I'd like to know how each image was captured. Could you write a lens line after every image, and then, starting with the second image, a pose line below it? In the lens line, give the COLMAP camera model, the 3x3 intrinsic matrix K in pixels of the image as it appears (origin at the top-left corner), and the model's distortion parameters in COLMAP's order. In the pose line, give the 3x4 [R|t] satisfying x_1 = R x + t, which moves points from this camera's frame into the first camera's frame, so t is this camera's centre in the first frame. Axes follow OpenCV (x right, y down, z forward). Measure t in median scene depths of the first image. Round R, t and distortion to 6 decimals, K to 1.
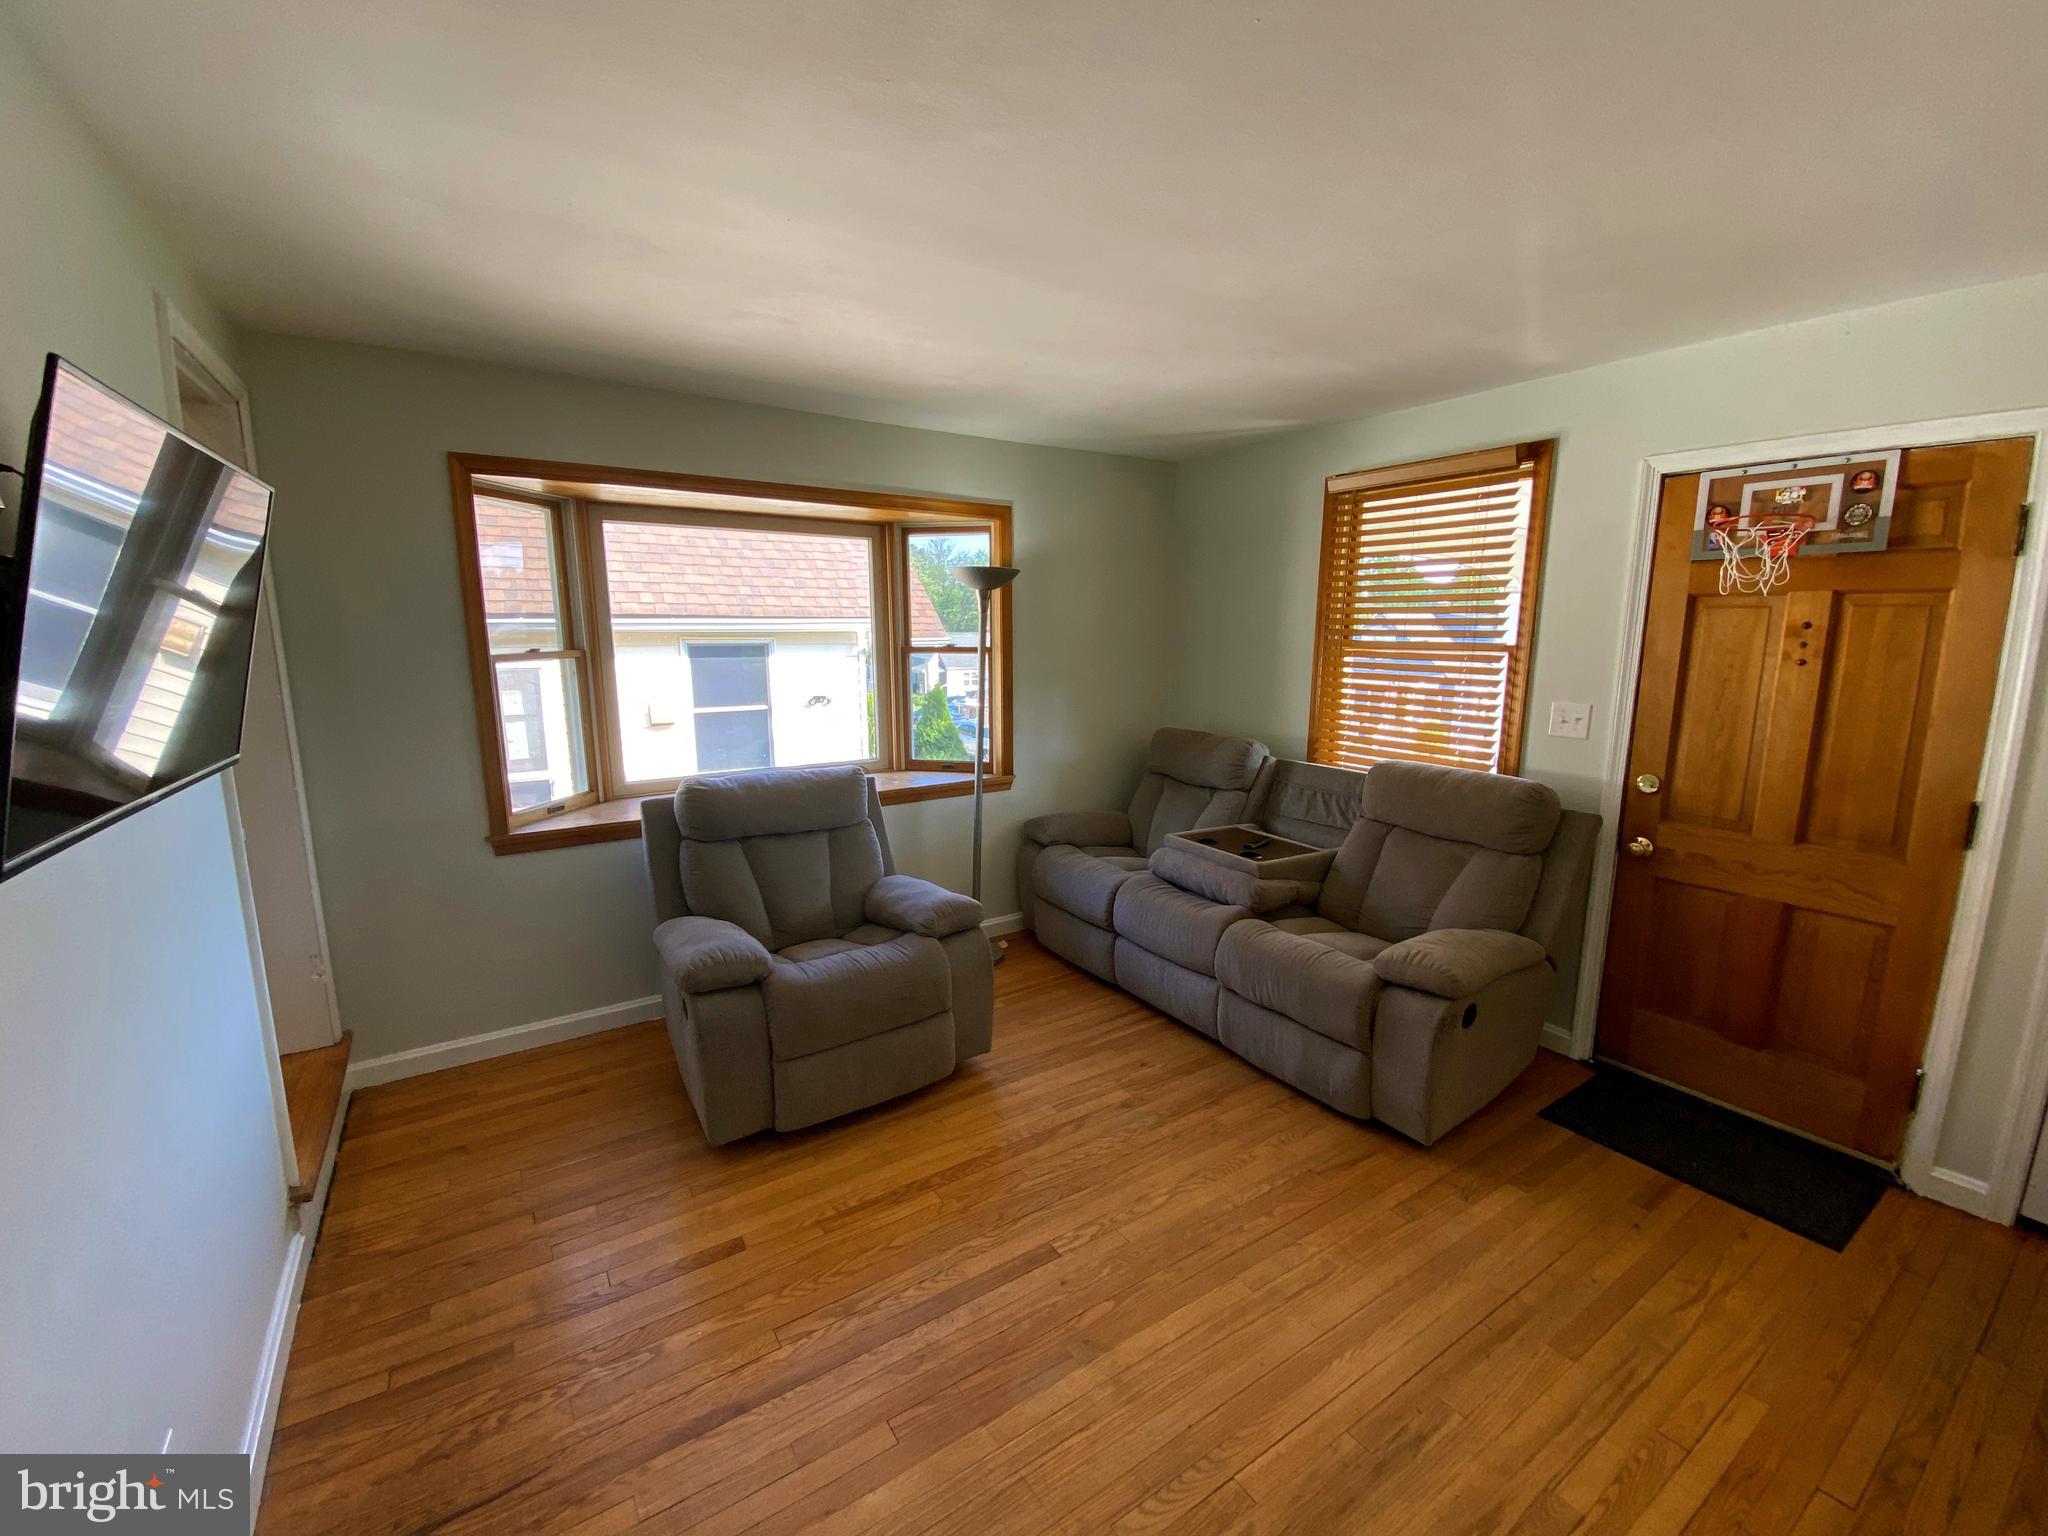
lens RADIAL K [[831.3, 0, 1017.3], [0, 831.3, 776.2], [0, 0, 1]] dist [0.019834, -0.017398]
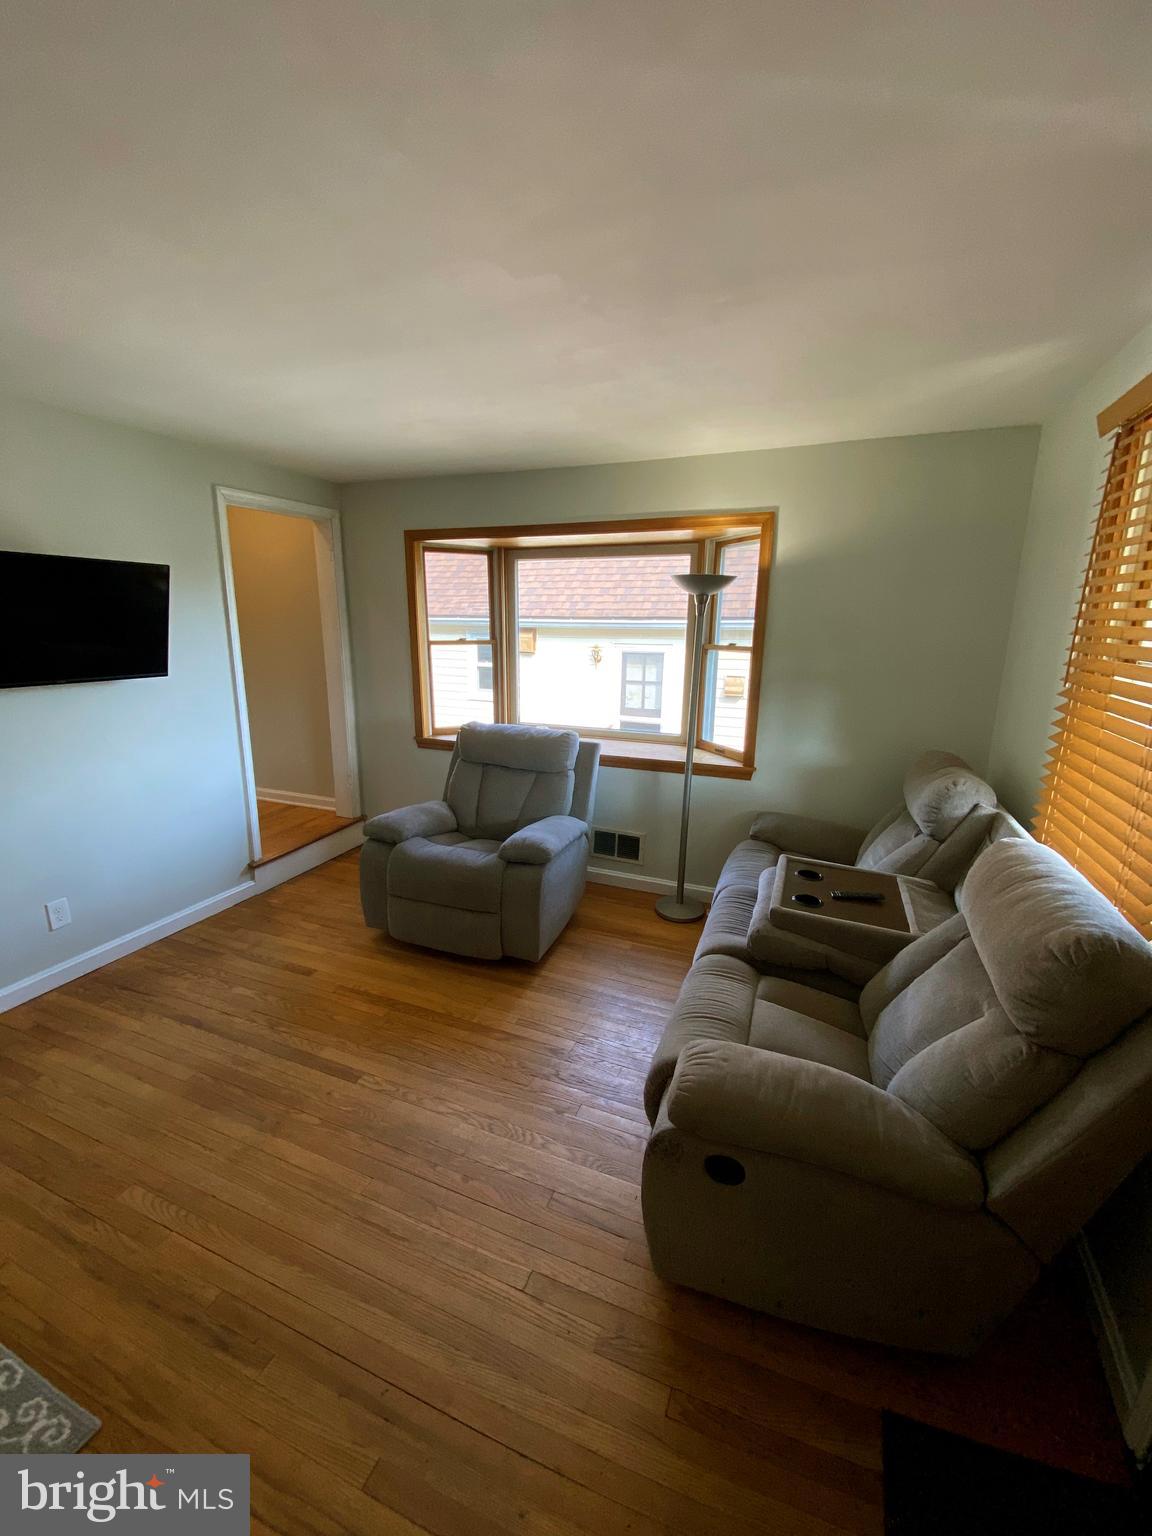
lens RADIAL K [[623.5, 0, 576.8], [0, 623.5, 765.4], [0, 0, 1]] dist [0.019834, -0.017398]
pose [[0.574234, 0.191450, -0.795991, 0.831443], [-0.156300, 0.980026, 0.122958, -0.111372], [0.803633, 0.053807, 0.592688, 0.539511]]
